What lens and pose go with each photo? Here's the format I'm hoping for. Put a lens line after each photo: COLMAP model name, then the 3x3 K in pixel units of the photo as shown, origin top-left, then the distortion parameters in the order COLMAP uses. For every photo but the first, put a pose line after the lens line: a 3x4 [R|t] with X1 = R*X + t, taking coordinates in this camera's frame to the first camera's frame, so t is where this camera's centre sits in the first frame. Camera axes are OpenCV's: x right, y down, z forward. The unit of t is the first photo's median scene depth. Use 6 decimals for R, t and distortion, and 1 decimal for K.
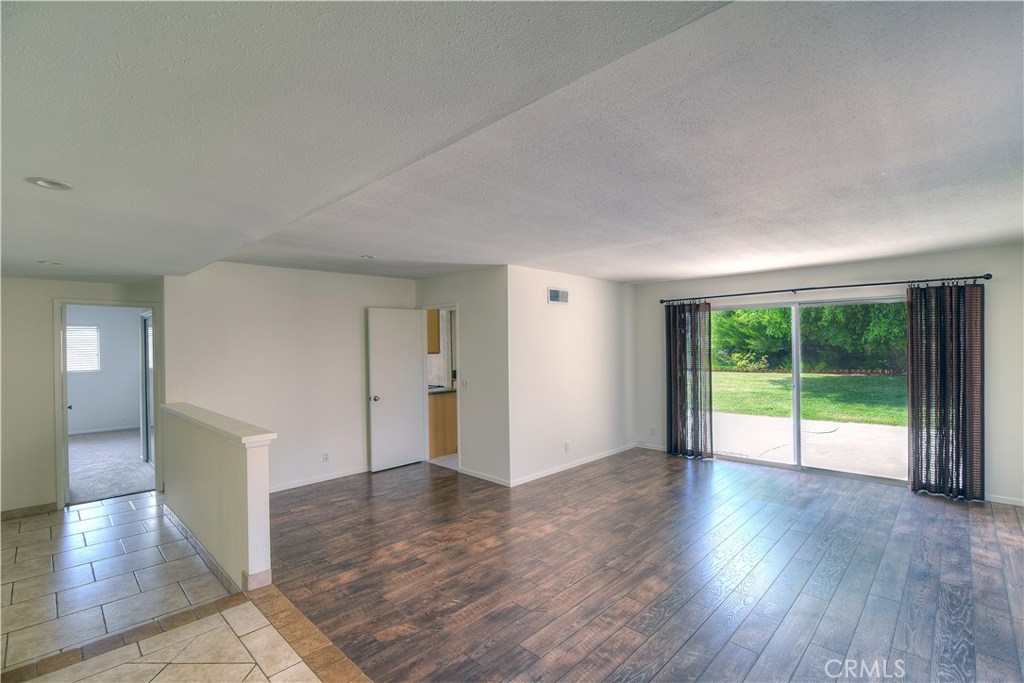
lens RADIAL K [[468.6, 0, 510.4], [0, 468.6, 341.4], [0, 0, 1]] dist [-0.021424, 0.000254]
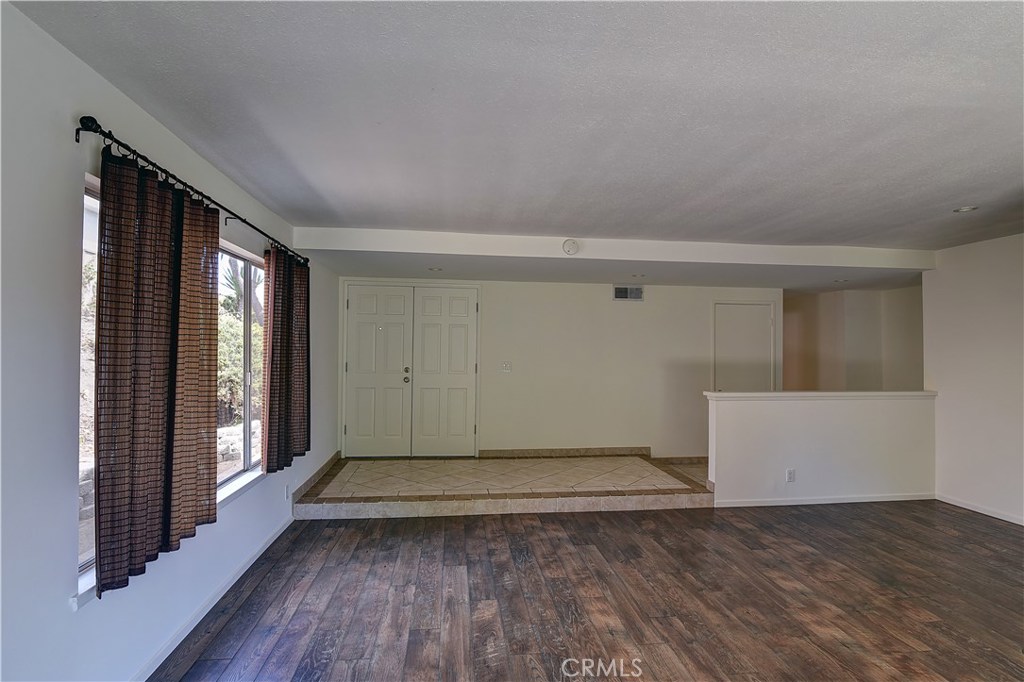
lens RADIAL K [[468.6, 0, 510.6], [0, 468.6, 342.6], [0, 0, 1]] dist [-0.021424, 0.000254]
pose [[-0.615636, 0.001321, -0.788030, 0.882482], [0.007990, 0.999958, -0.004566, 0.023058], [0.787990, -0.009107, -0.615620, 1.136940]]
